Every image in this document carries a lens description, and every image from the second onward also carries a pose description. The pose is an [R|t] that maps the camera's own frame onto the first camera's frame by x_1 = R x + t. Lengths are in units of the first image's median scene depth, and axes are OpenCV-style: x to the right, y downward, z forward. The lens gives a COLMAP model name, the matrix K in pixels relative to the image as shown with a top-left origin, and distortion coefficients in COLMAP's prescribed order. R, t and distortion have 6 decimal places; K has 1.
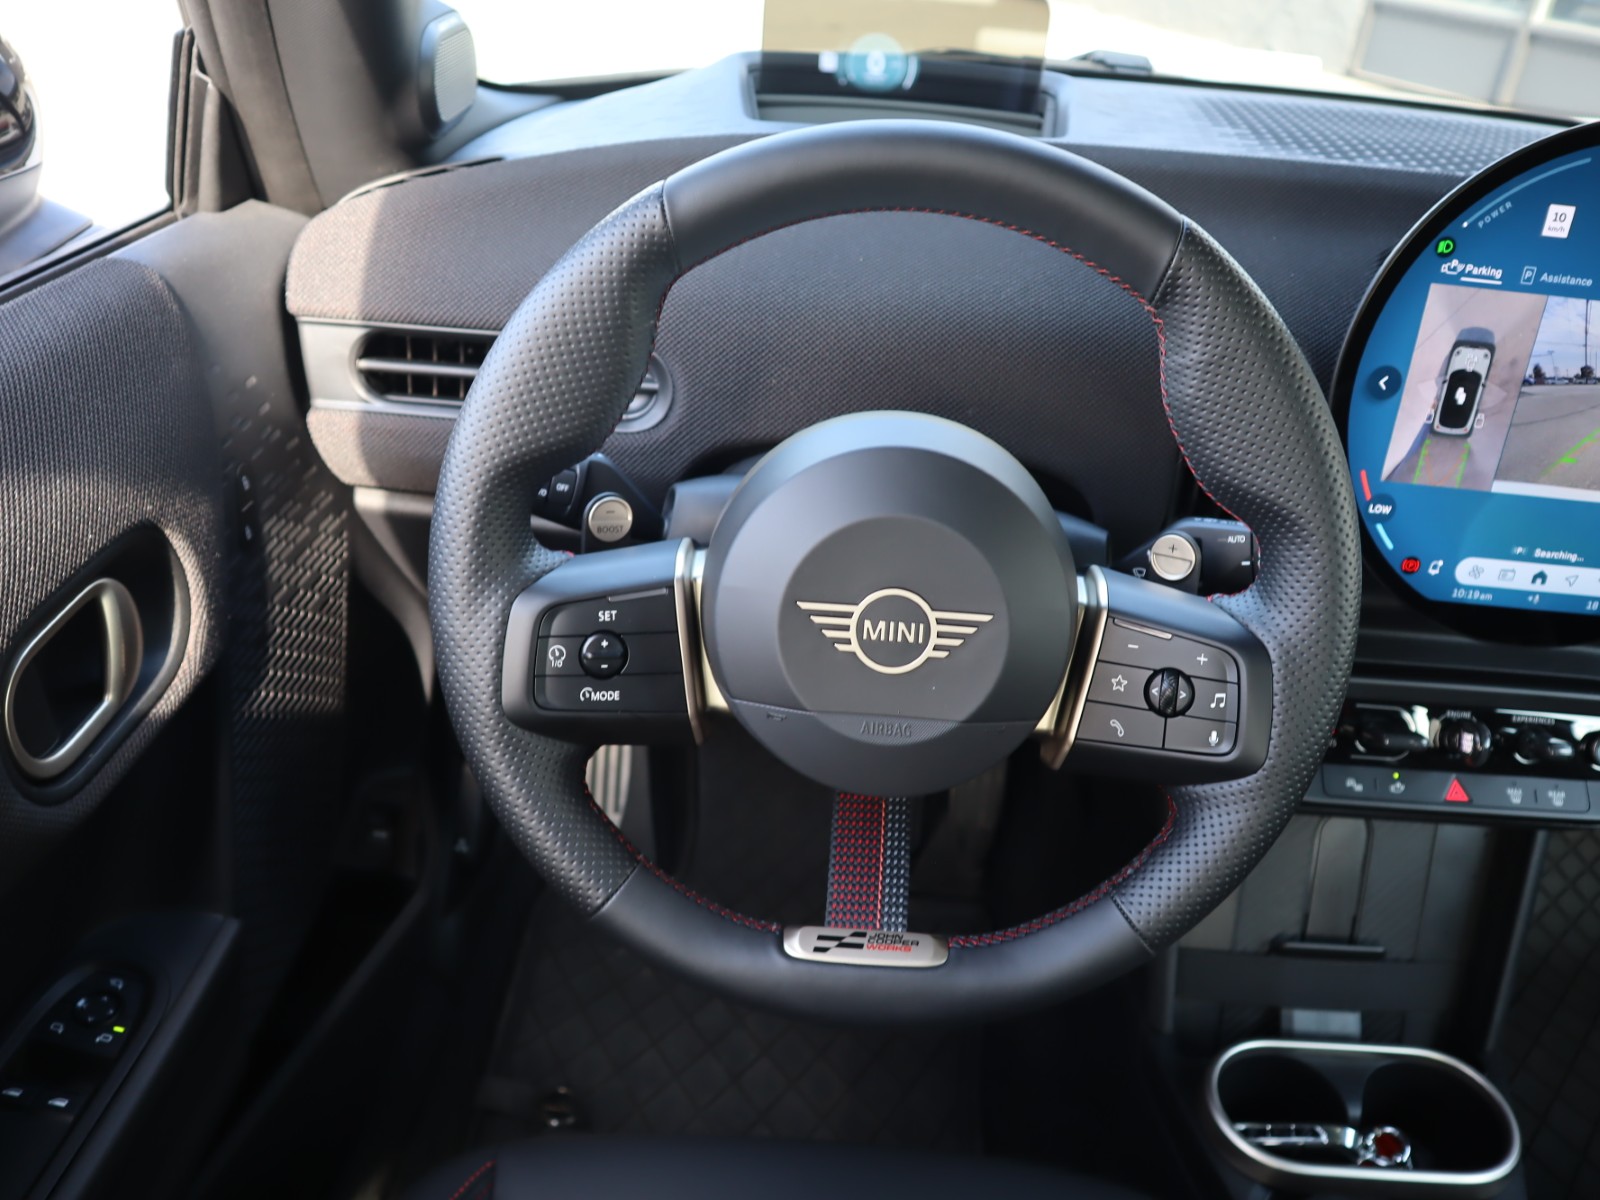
lens RADIAL K [[1232.2, 0, 800.0], [0, 1232.2, 600.0], [0, 0, 1]] dist [-0.143241, 0.078070]
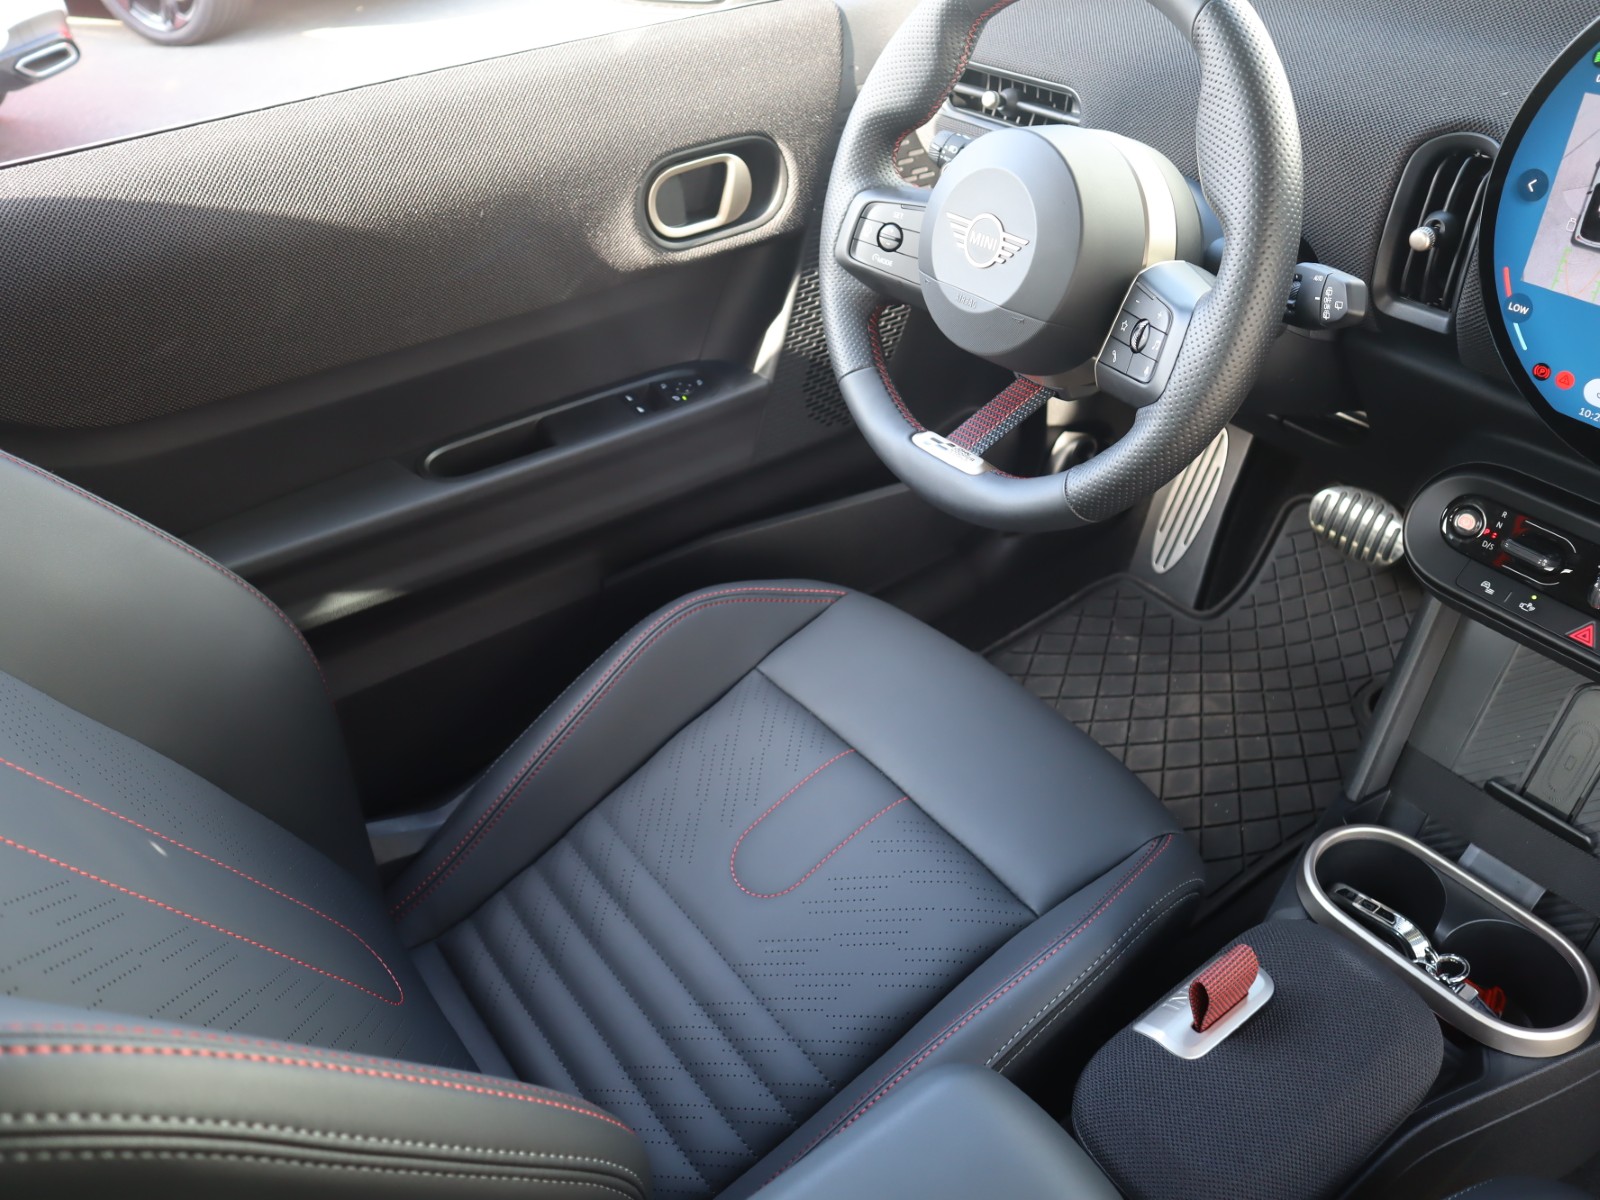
lens RADIAL K [[1232.2, 0, 800.0], [0, 1232.2, 600.0], [0, 0, 1]] dist [-0.143241, 0.078070]
pose [[0.618777, 0.387944, -0.683092, 0.950634], [-0.310616, 0.919517, 0.240844, 0.118724], [0.721549, 0.063151, 0.689478, -0.200370]]
